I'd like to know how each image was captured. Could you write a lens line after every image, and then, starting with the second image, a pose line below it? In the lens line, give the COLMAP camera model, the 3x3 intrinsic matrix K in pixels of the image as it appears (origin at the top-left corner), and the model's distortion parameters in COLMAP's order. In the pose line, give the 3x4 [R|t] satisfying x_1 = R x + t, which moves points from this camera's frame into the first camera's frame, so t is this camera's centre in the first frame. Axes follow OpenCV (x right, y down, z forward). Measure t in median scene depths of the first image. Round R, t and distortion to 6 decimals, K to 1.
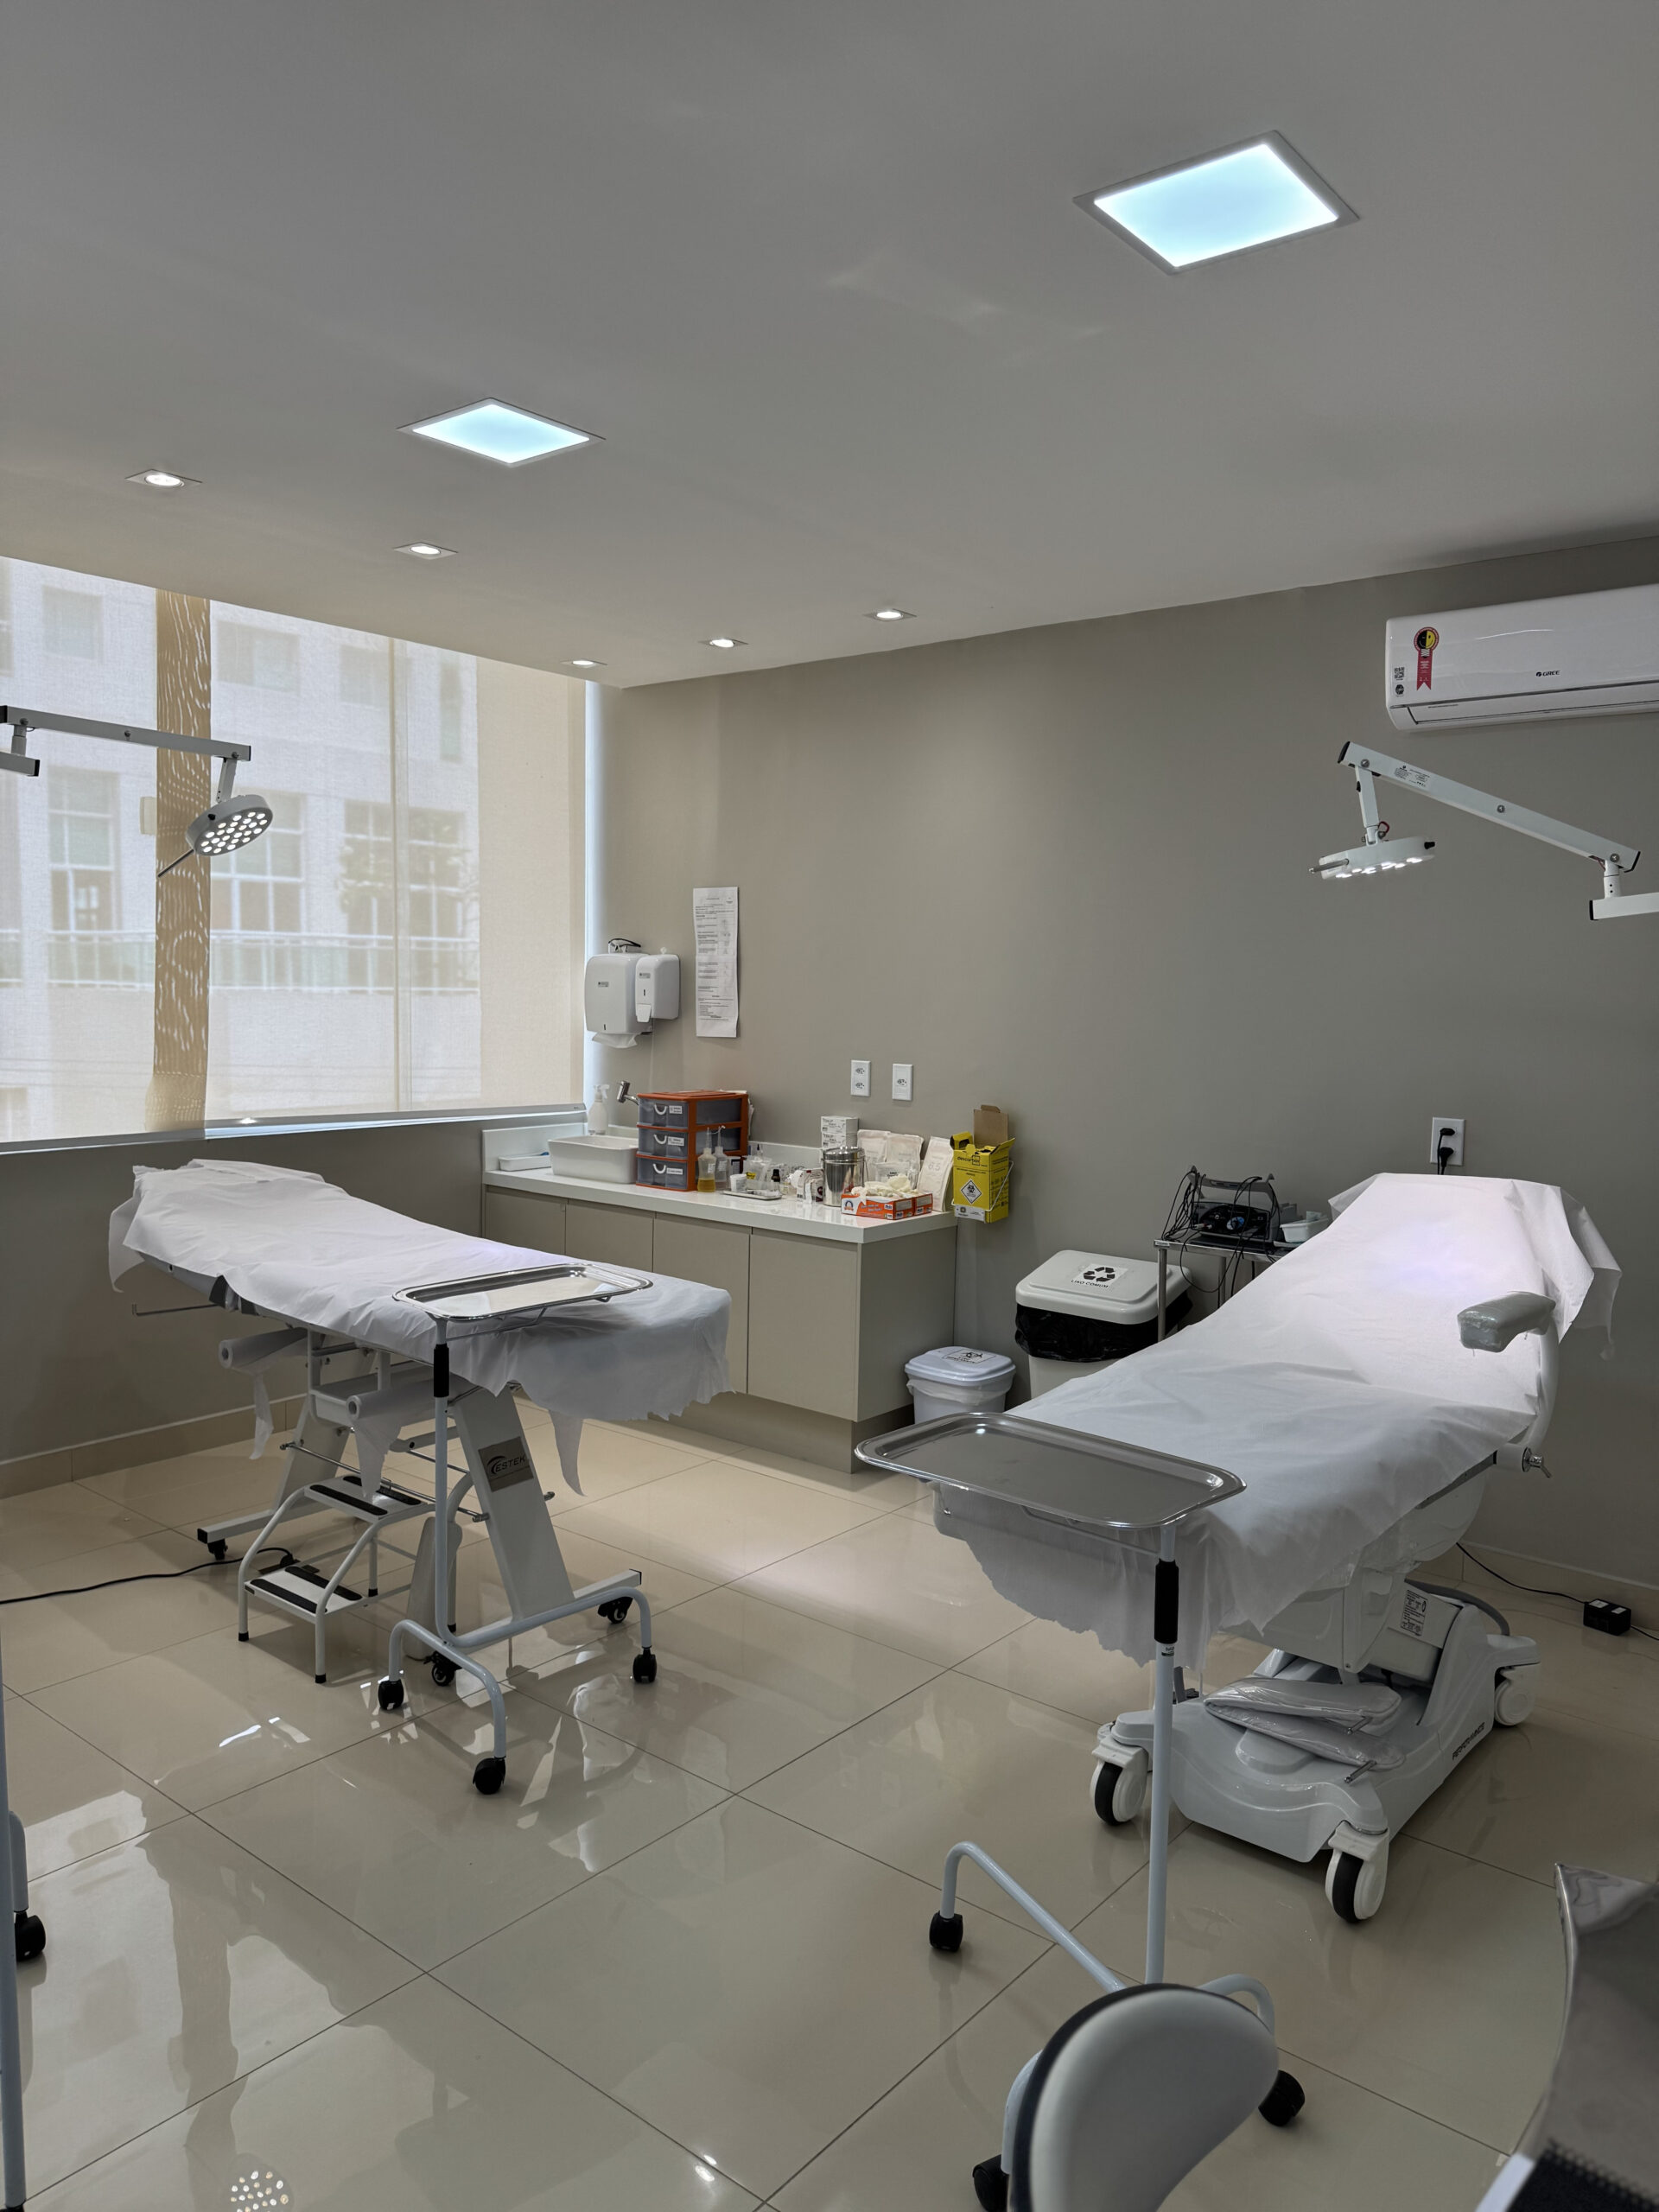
lens RADIAL K [[1576.3, 0, 833.6], [0, 1576.3, 1111.5], [0, 0, 1]] dist [0.039073, -0.059986]
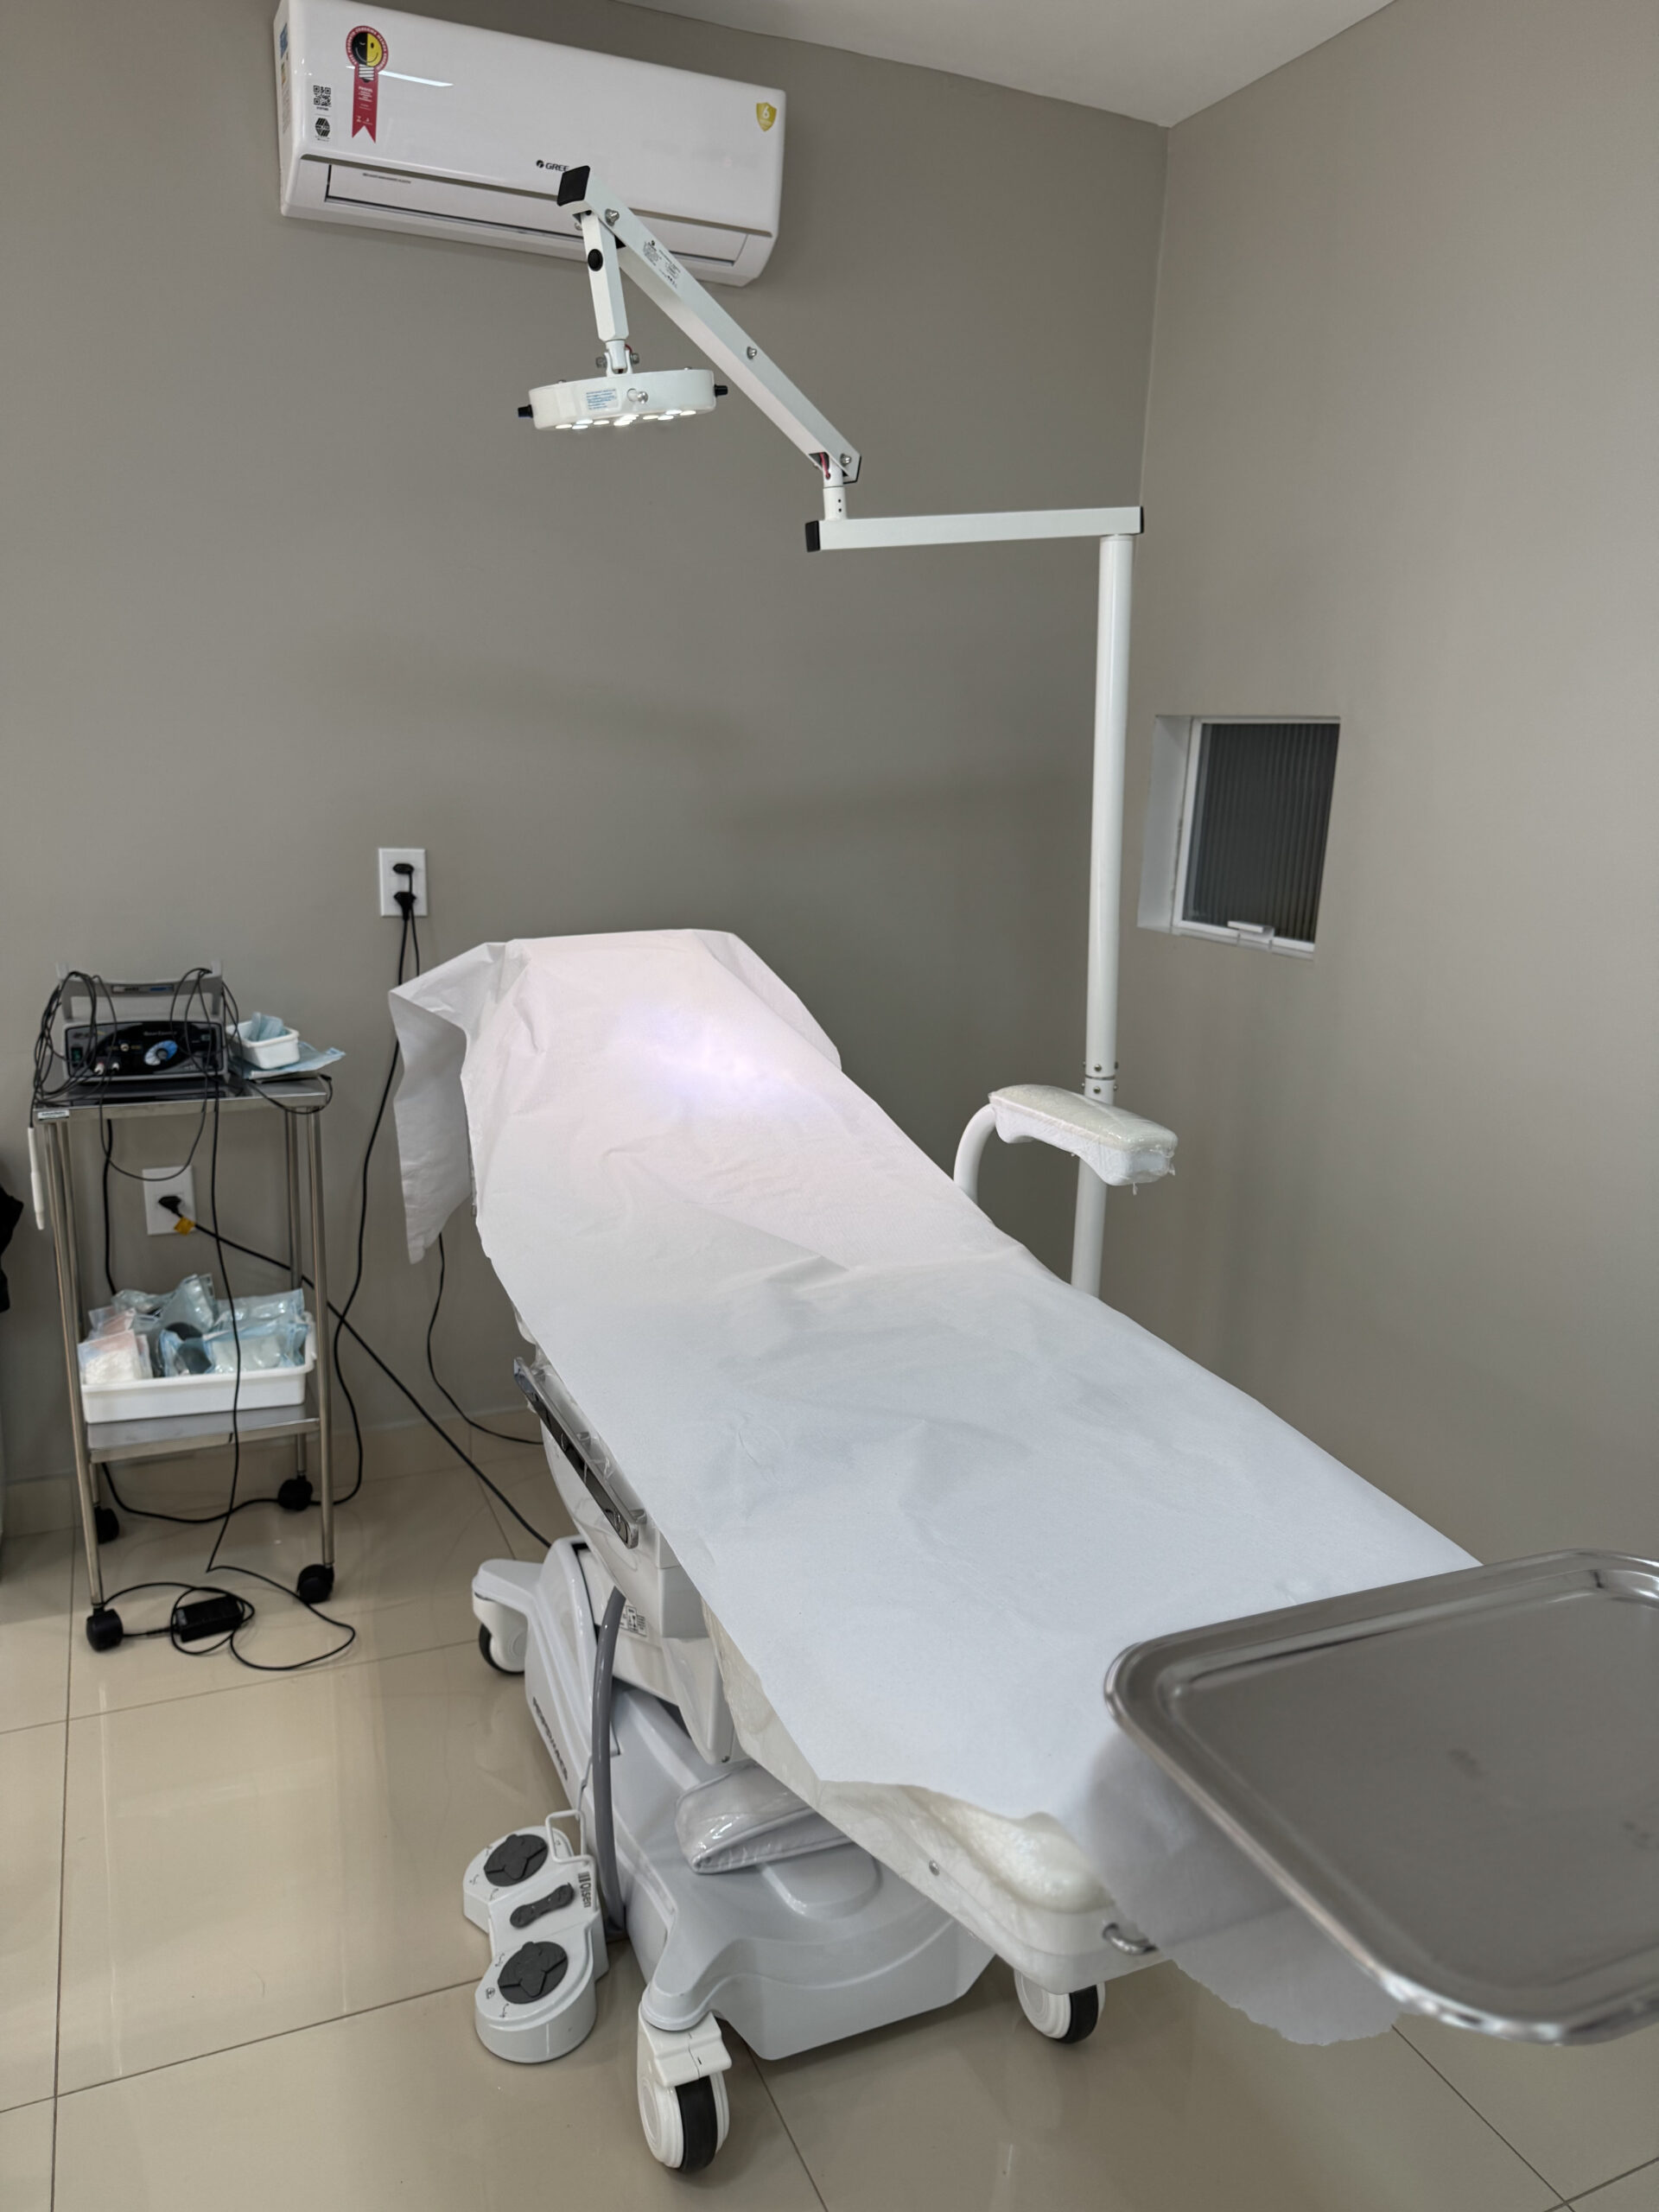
lens RADIAL K [[1576.3, 0, 829.6], [0, 1576.3, 1115.1], [0, 0, 1]] dist [0.039073, -0.059986]
pose [[0.448650, -0.207855, 0.869201, -0.186721], [0.048604, 0.976814, 0.208501, -0.021033], [-0.892385, -0.051297, 0.448350, 0.658084]]
